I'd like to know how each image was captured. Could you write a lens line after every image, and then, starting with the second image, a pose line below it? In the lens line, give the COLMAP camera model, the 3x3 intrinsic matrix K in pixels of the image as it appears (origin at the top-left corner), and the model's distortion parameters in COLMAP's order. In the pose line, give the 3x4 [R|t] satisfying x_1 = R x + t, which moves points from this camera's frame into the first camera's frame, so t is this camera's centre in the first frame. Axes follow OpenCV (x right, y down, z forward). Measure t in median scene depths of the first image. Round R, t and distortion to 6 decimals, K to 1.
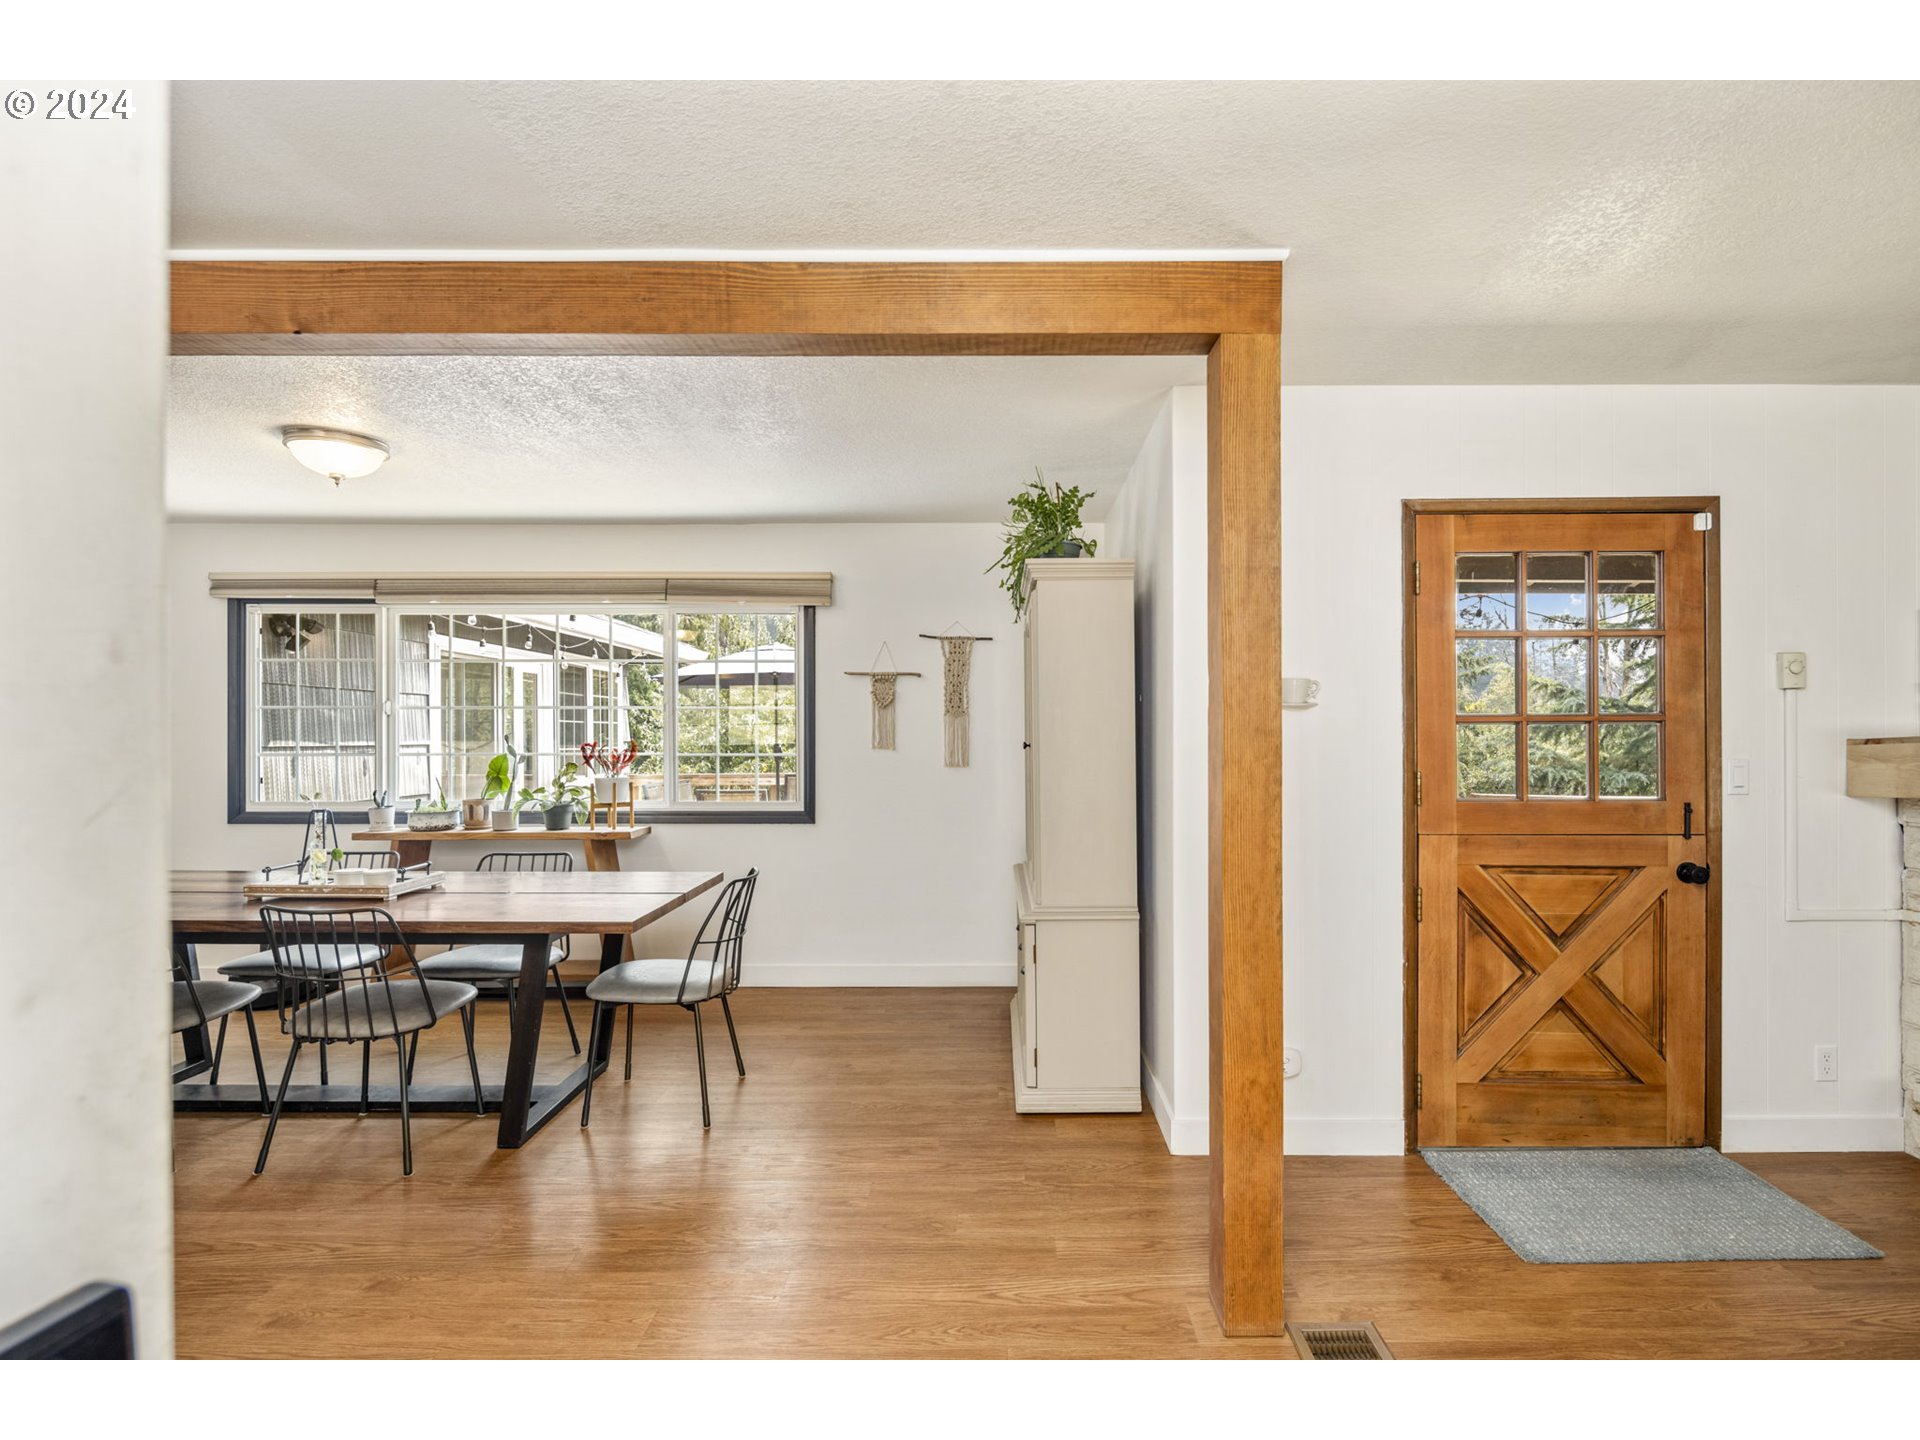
lens RADIAL K [[960.4, 0, 957.1], [0, 960.4, 742.3], [0, 0, 1]] dist [0.004936, -0.000898]
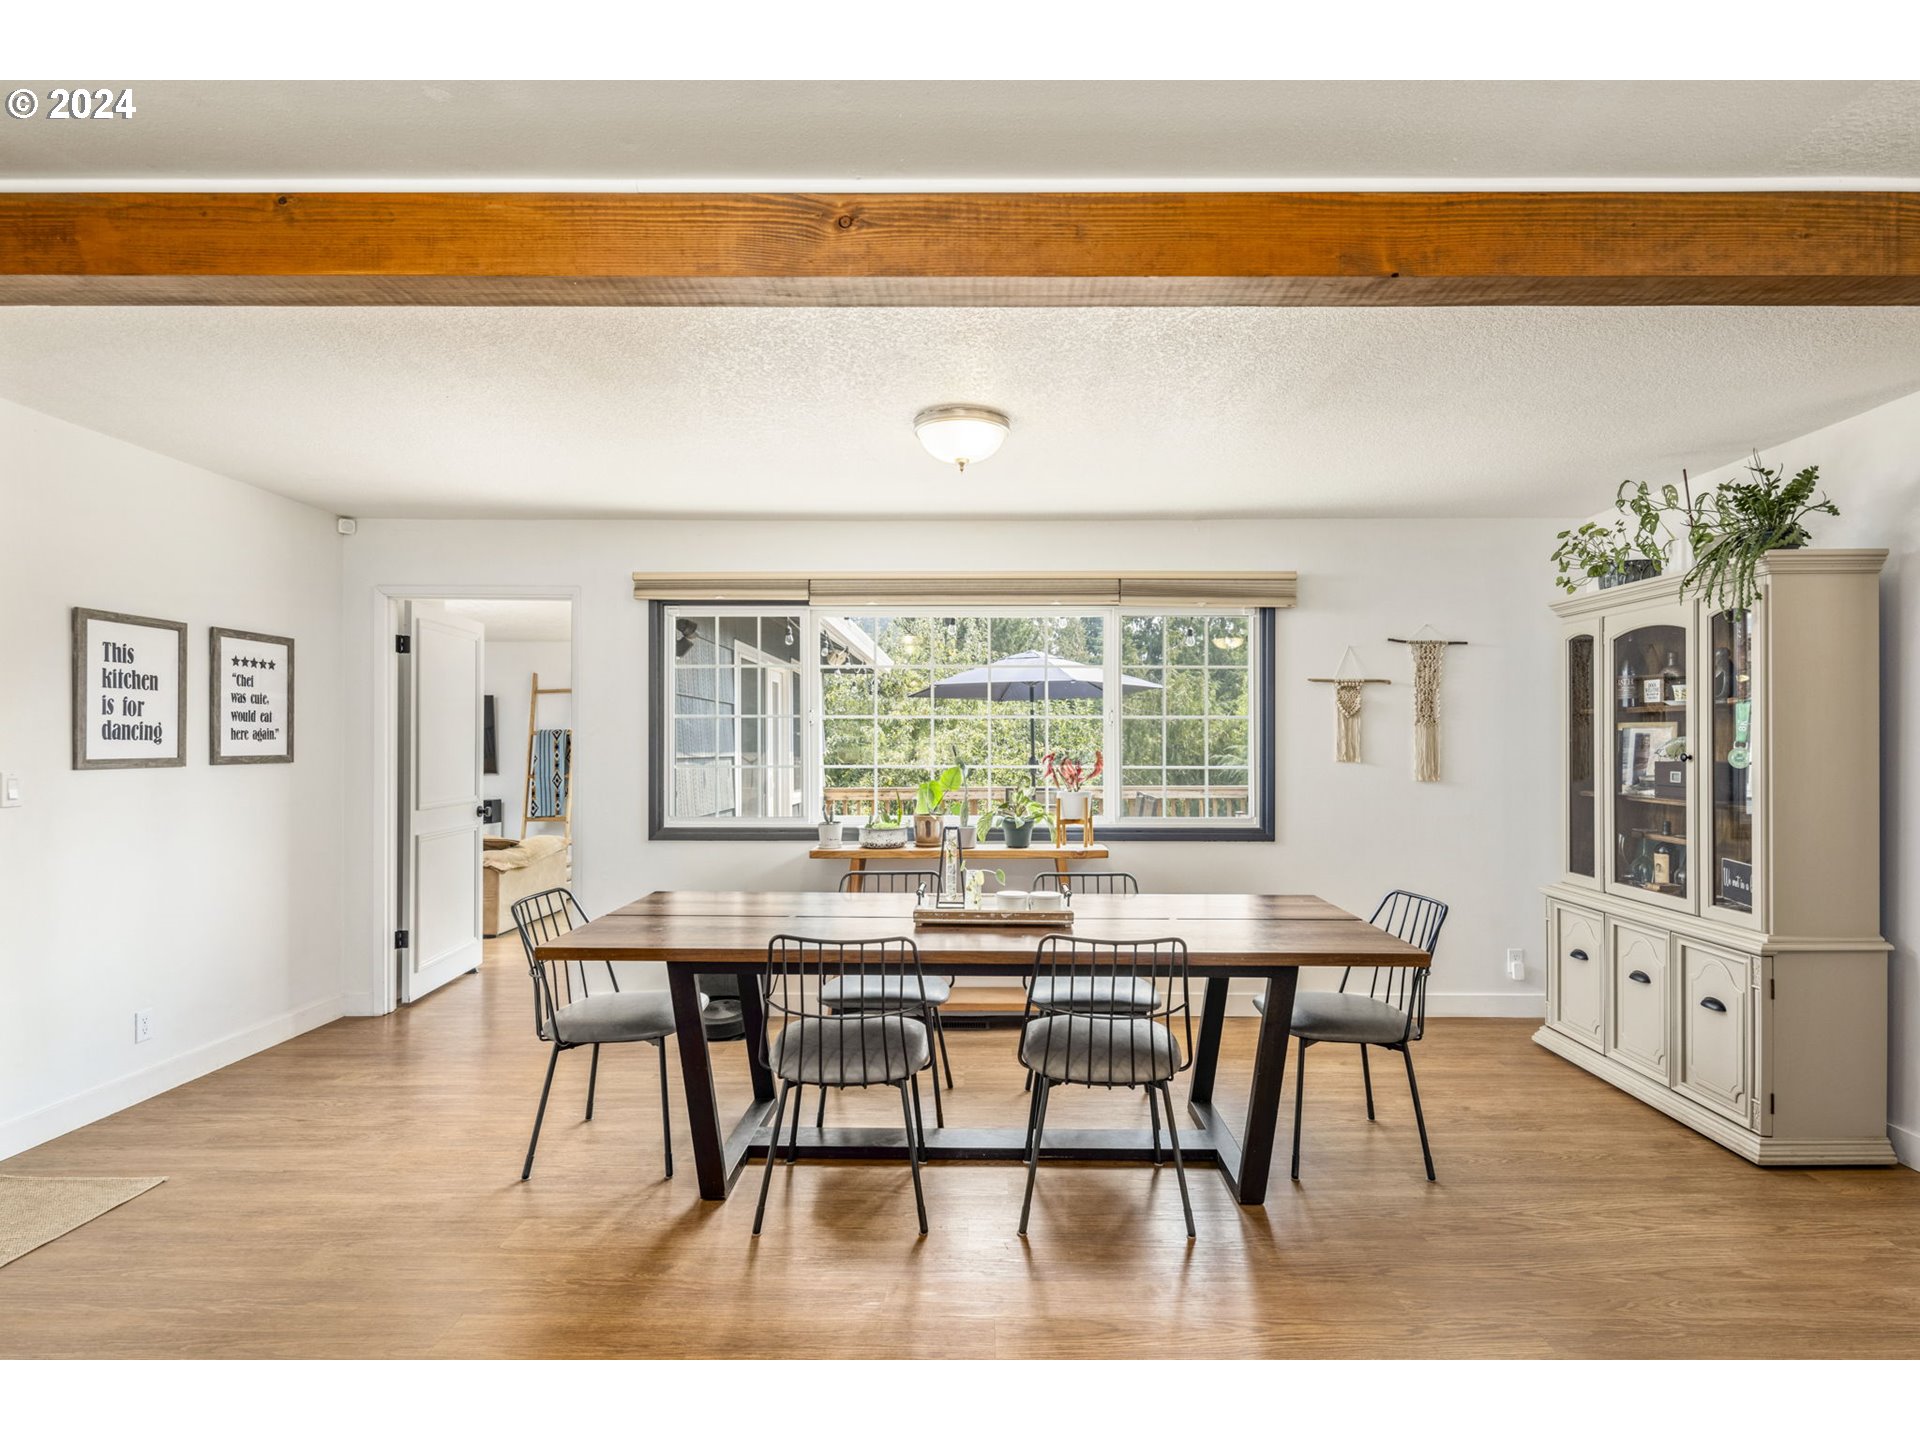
lens RADIAL K [[976.4, 0, 967.5], [0, 976.4, 754.6], [0, 0, 1]] dist [0.000565, -0.001781]
pose [[0.999982, 0.001349, -0.005890, -0.709697], [-0.001356, 0.999998, -0.001198, 0.002921], [0.005888, 0.001205, 0.999982, 0.084390]]
